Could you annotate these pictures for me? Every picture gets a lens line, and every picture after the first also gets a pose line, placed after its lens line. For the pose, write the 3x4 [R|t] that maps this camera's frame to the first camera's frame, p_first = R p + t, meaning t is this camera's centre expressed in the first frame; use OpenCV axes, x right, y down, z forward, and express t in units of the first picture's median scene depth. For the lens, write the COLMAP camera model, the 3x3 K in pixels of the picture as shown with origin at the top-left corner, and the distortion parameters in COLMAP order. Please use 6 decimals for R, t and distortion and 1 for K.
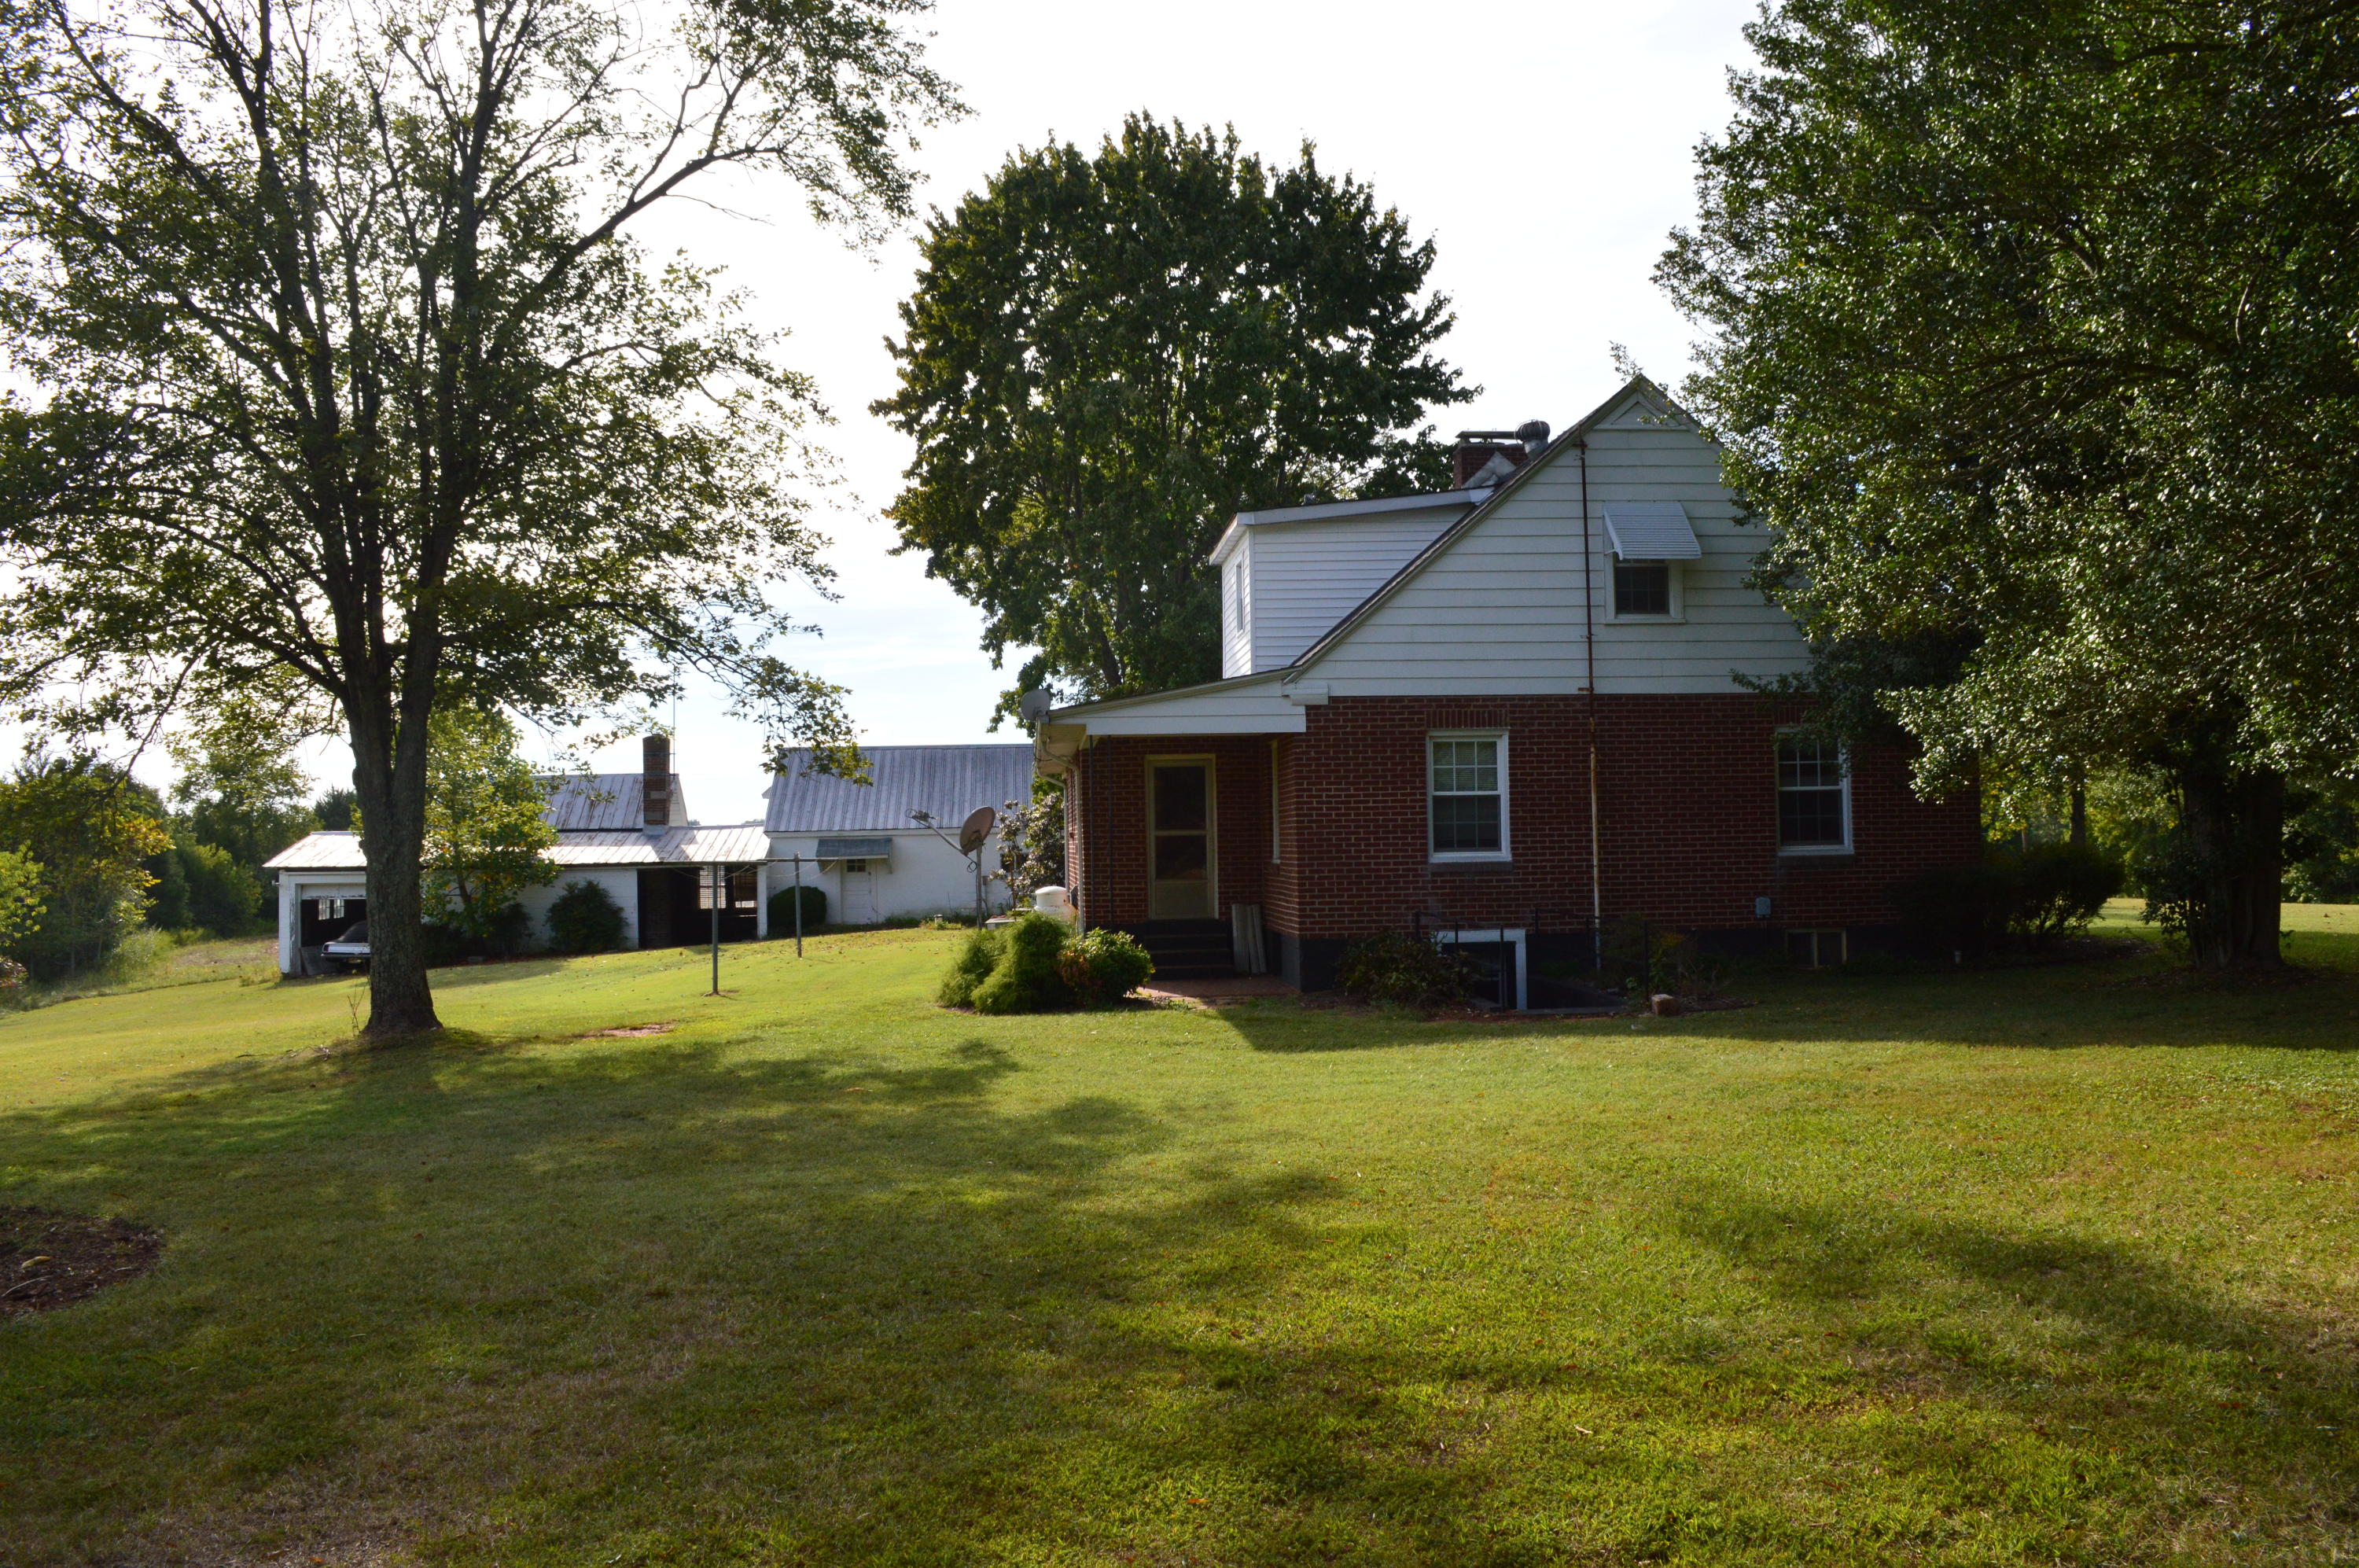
lens RADIAL K [[1876.7, 0, 1185.6], [0, 1876.7, 783.9], [0, 0, 1]] dist [-0.081470, 0.010025]
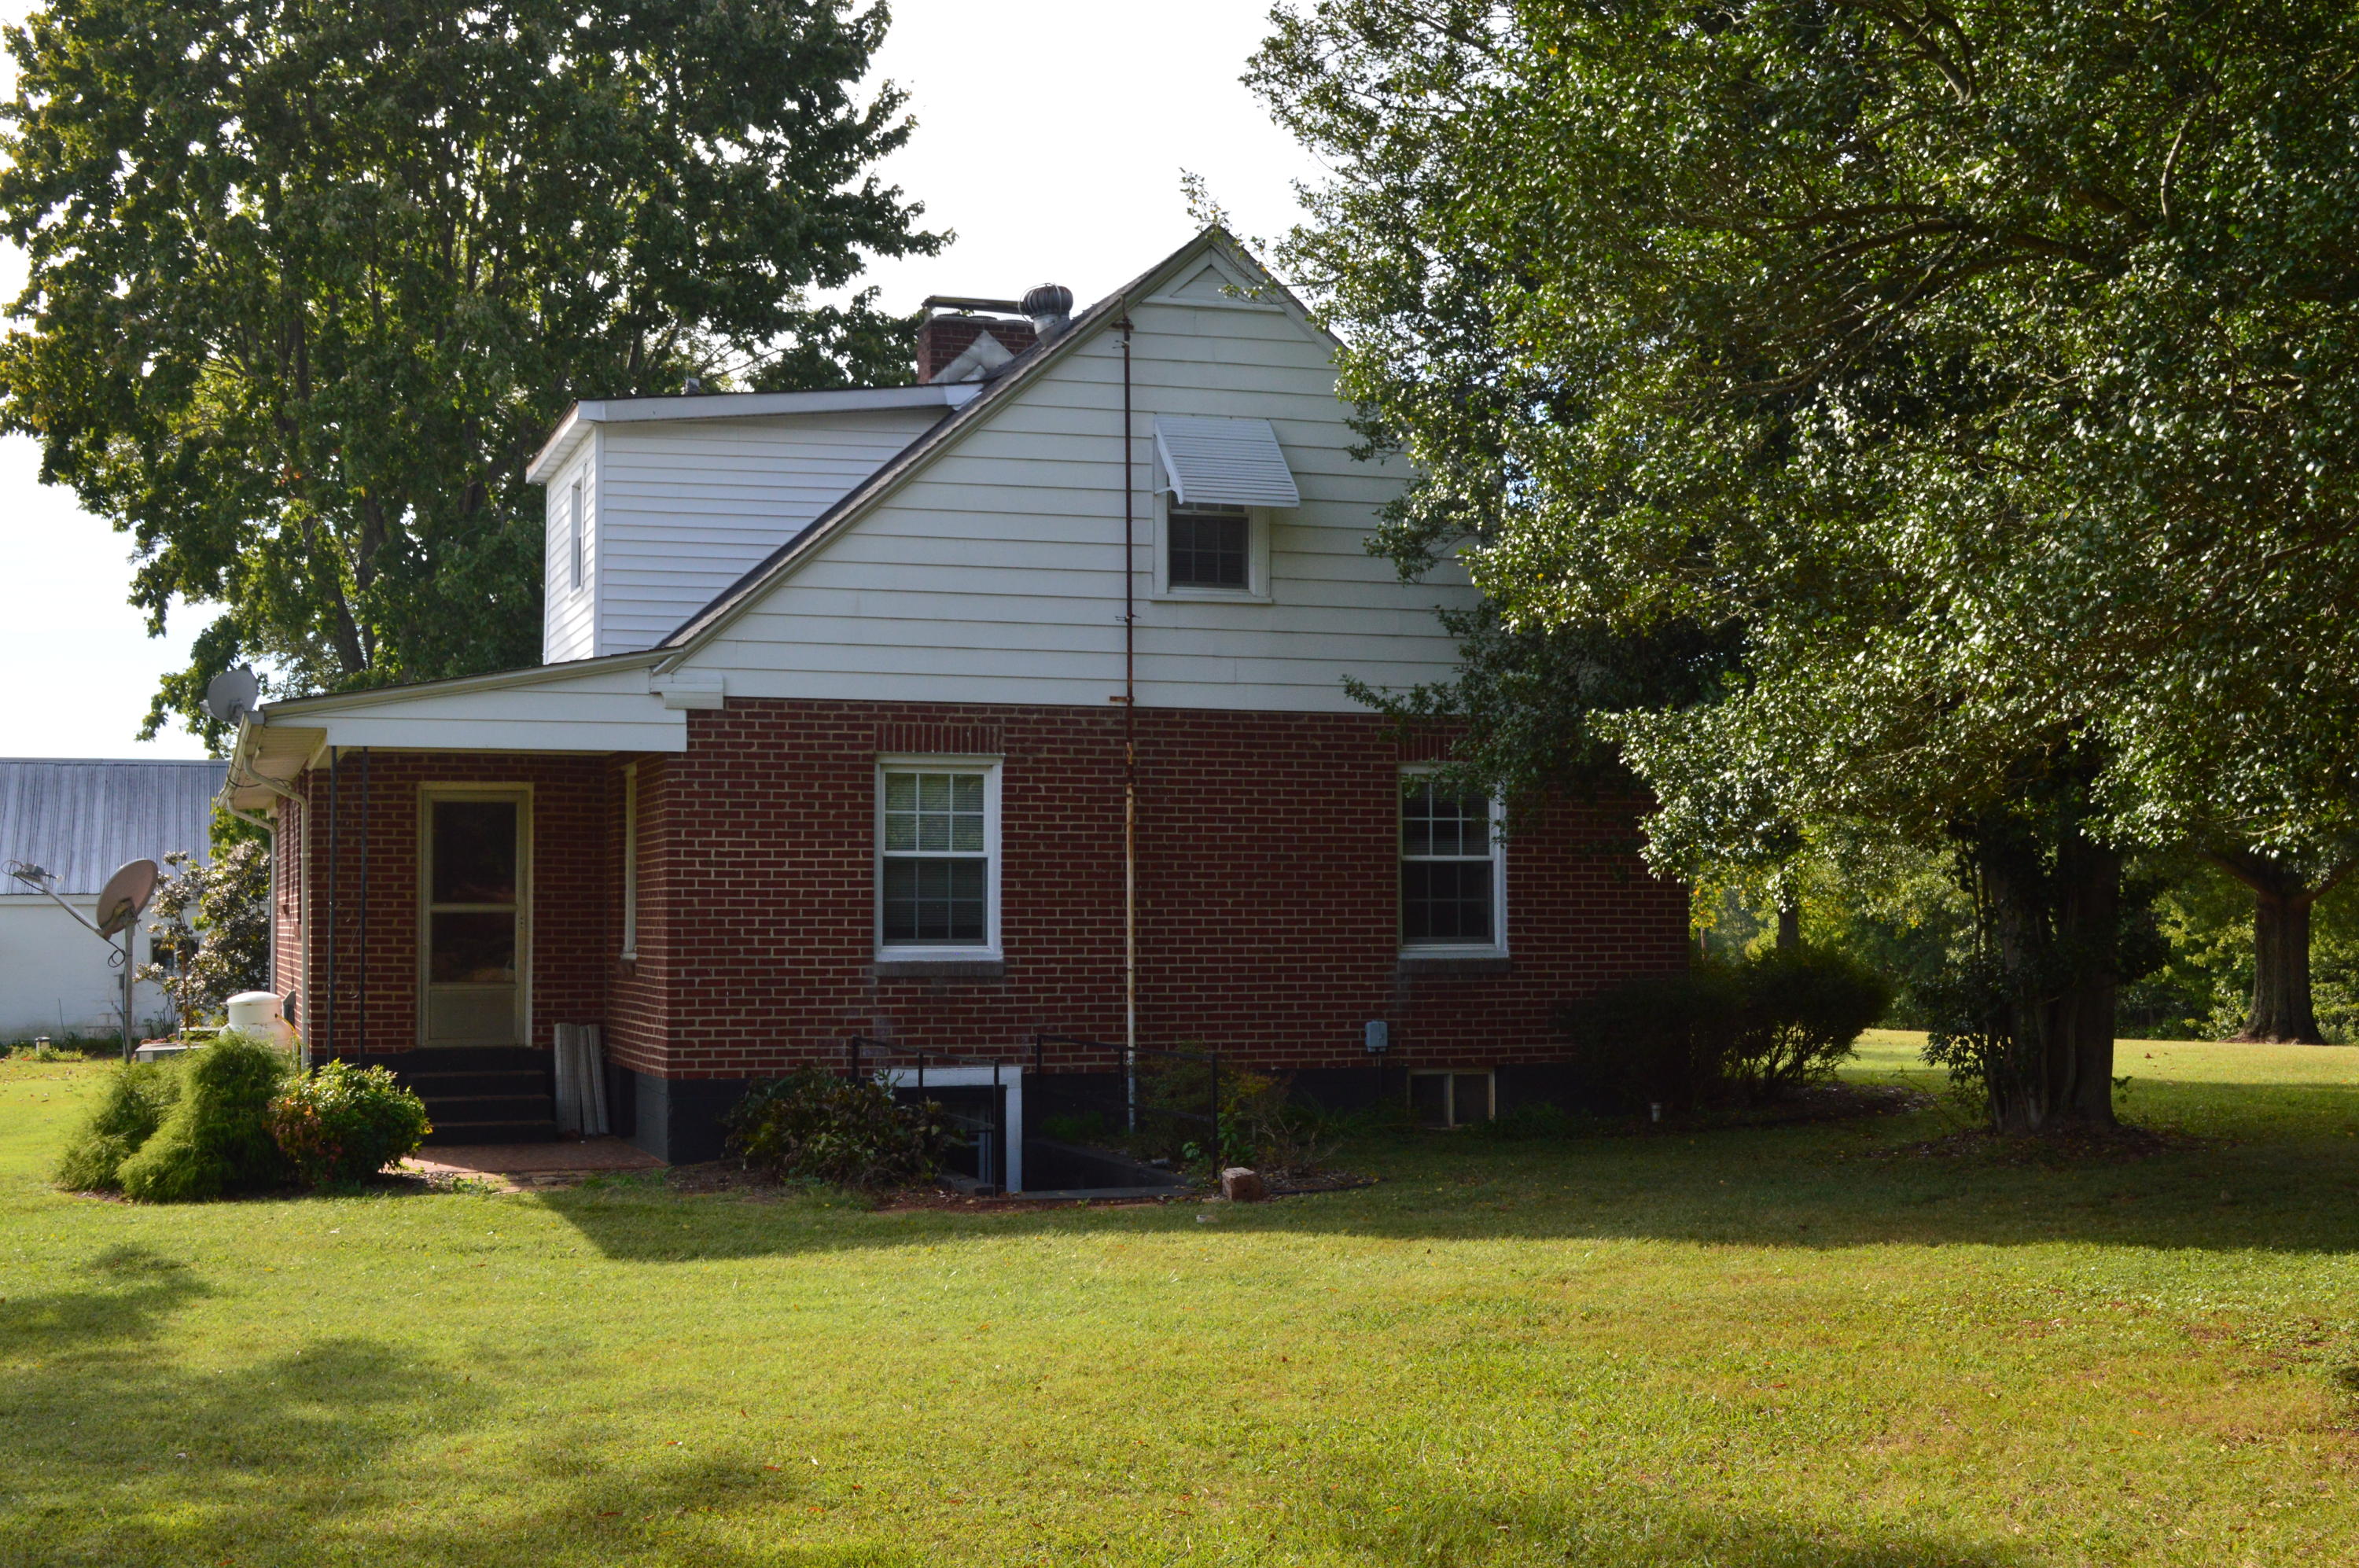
lens RADIAL K [[2895.8, 0, 1181.8], [0, 2895.8, 777.6], [0, 0, 1]] dist [-0.039572, 0.000000]
pose [[0.969538, 0.027936, 0.243341, -0.012597], [-0.022626, 0.999442, -0.024590, 0.001407], [-0.243892, 0.018335, 0.969629, 0.016167]]
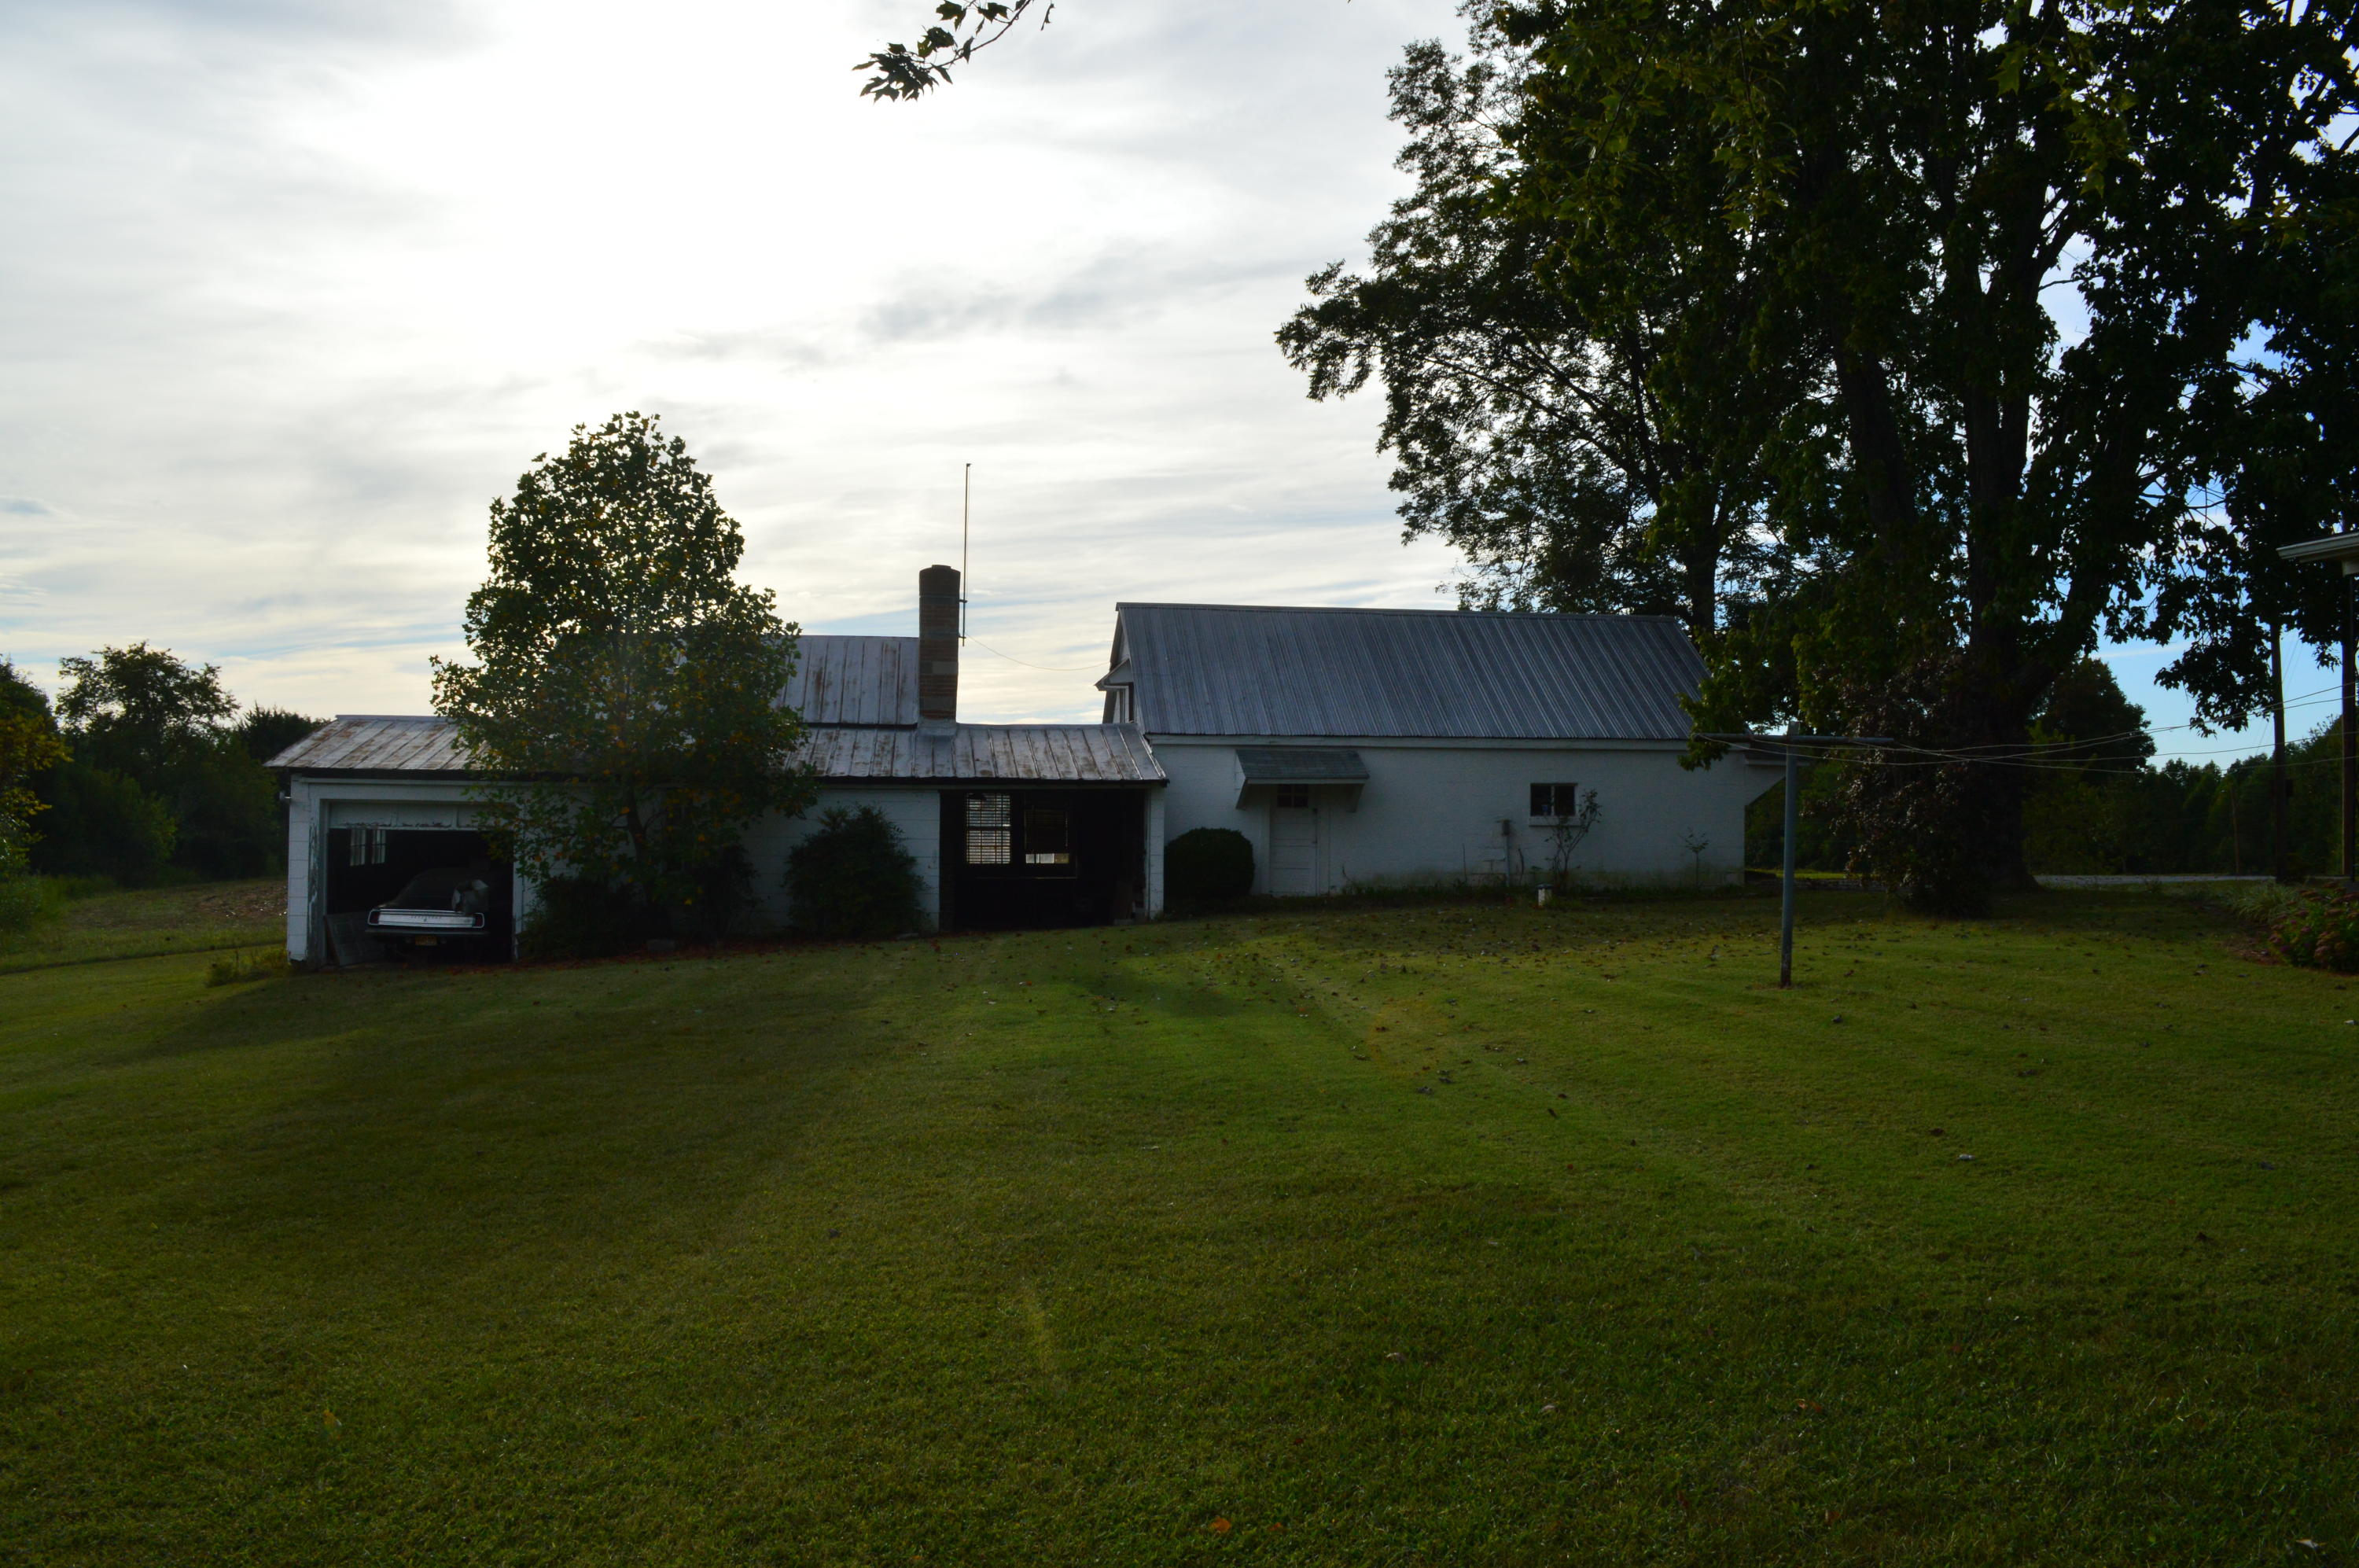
lens RADIAL K [[1876.7, 0, 1169.2], [0, 1876.7, 792.3], [0, 0, 1]] dist [-0.081470, 0.010025]
pose [[0.998603, 0.027277, 0.045264, -0.124561], [-0.028197, 0.999406, 0.019817, 0.016397], [-0.044696, -0.021066, 0.998778, 0.215746]]
